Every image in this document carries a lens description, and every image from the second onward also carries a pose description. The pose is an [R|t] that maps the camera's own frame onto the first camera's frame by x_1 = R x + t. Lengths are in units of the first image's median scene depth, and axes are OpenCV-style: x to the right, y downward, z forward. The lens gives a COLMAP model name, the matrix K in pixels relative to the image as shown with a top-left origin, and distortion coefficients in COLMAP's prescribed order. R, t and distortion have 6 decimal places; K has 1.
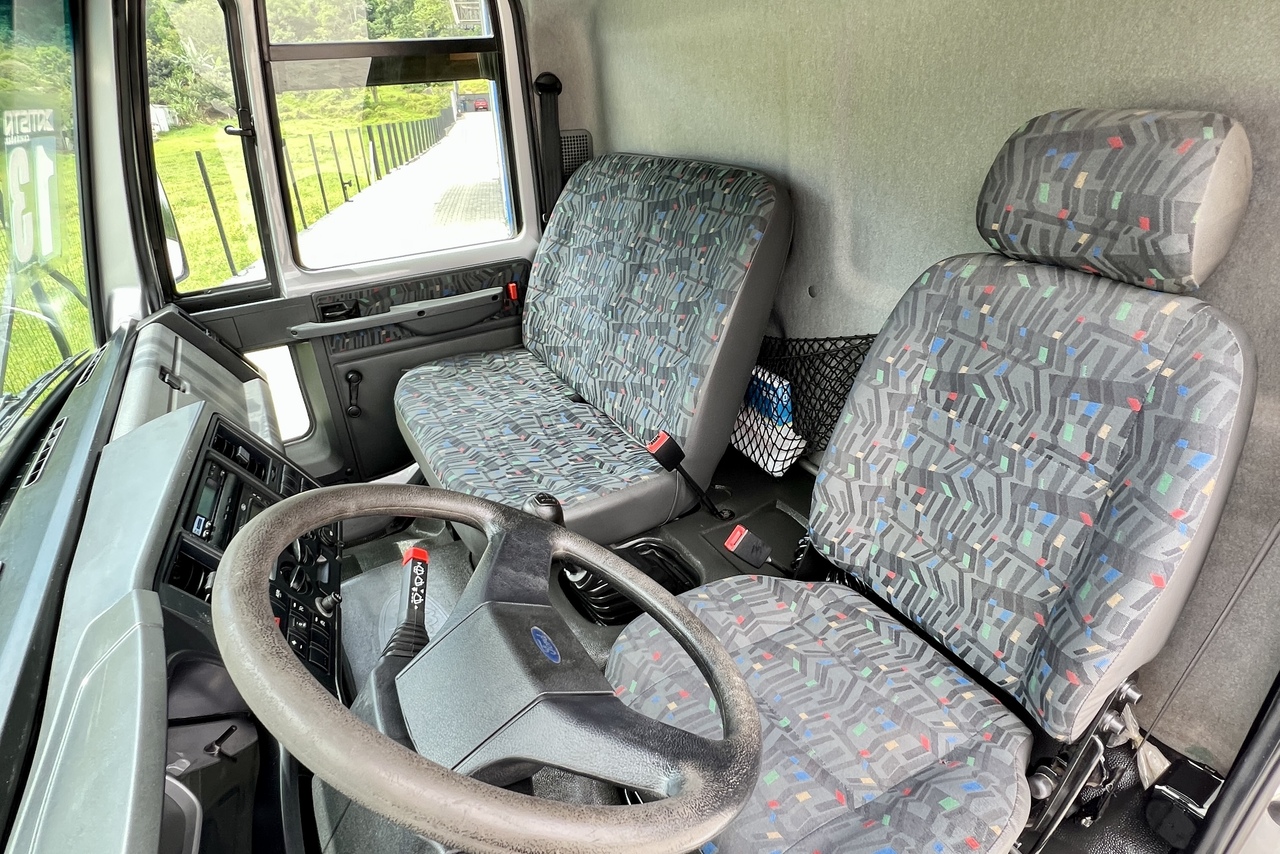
lens RADIAL K [[691.0, 0, 639.4], [0, 691.0, 435.8], [0, 0, 1]] dist [-0.003336, -0.000059]
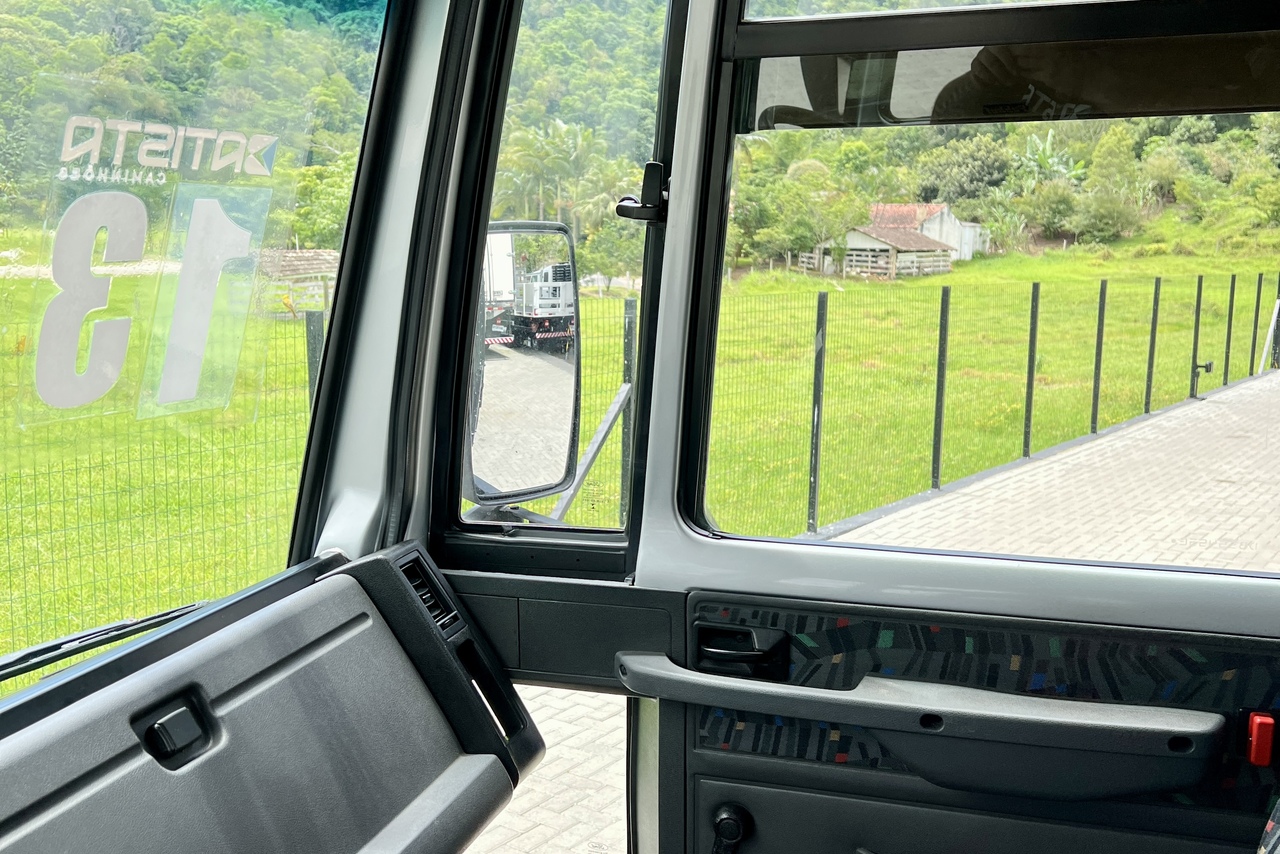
lens RADIAL K [[1273.9, 0, 642.4], [0, 1273.9, 434.3], [0, 0, 1]] dist [0.040051, 0.000000]
pose [[0.675664, 0.162741, -0.719022, 0.020765], [-0.365006, 0.921241, -0.134485, -0.174070], [0.640507, 0.353314, 0.681851, 0.433181]]
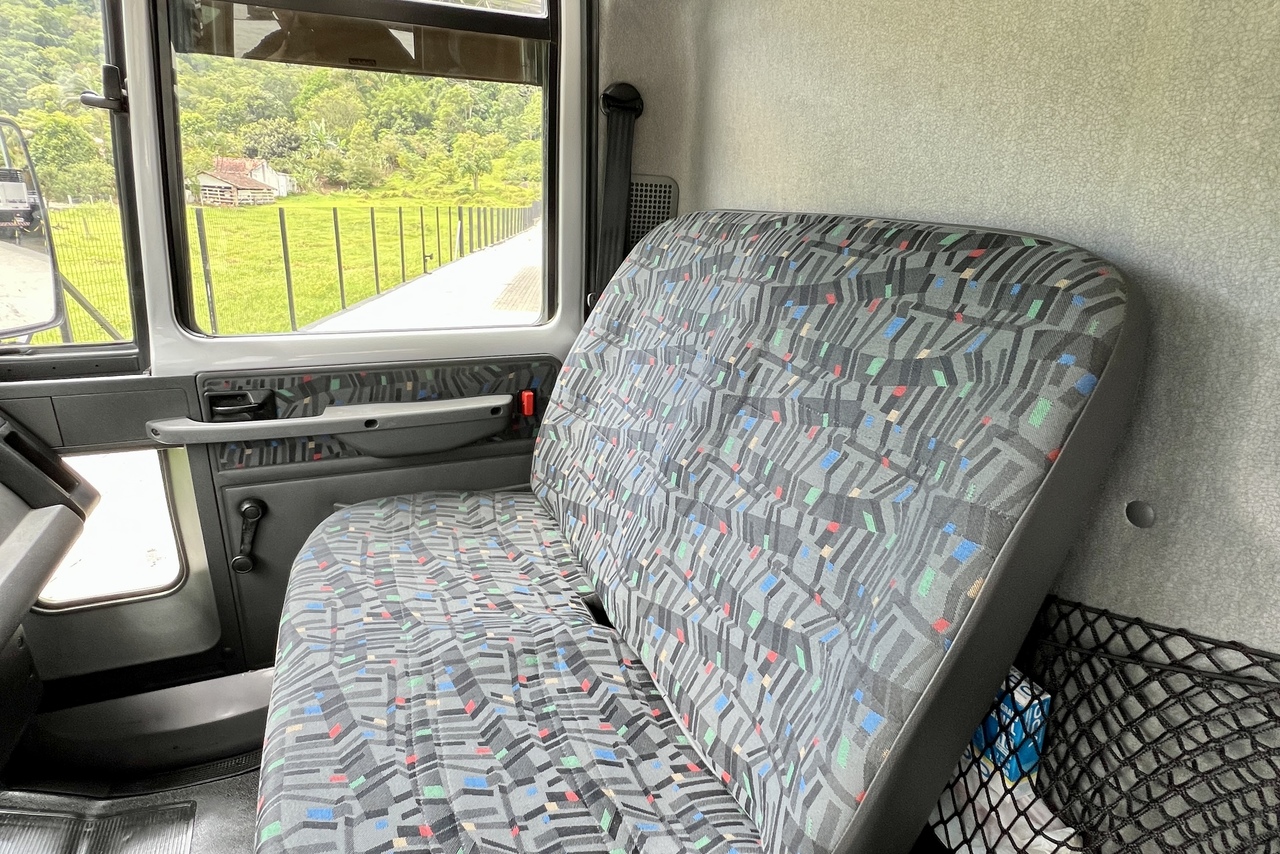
lens RADIAL K [[677.8, 0, 623.3], [0, 677.8, 430.0], [0, 0, 1]] dist [0.004689, 0.002989]
pose [[0.986999, 0.125791, -0.100050, -0.030378], [-0.138473, 0.981532, -0.131985, -0.124718], [0.081600, 0.144123, 0.986190, 0.424459]]
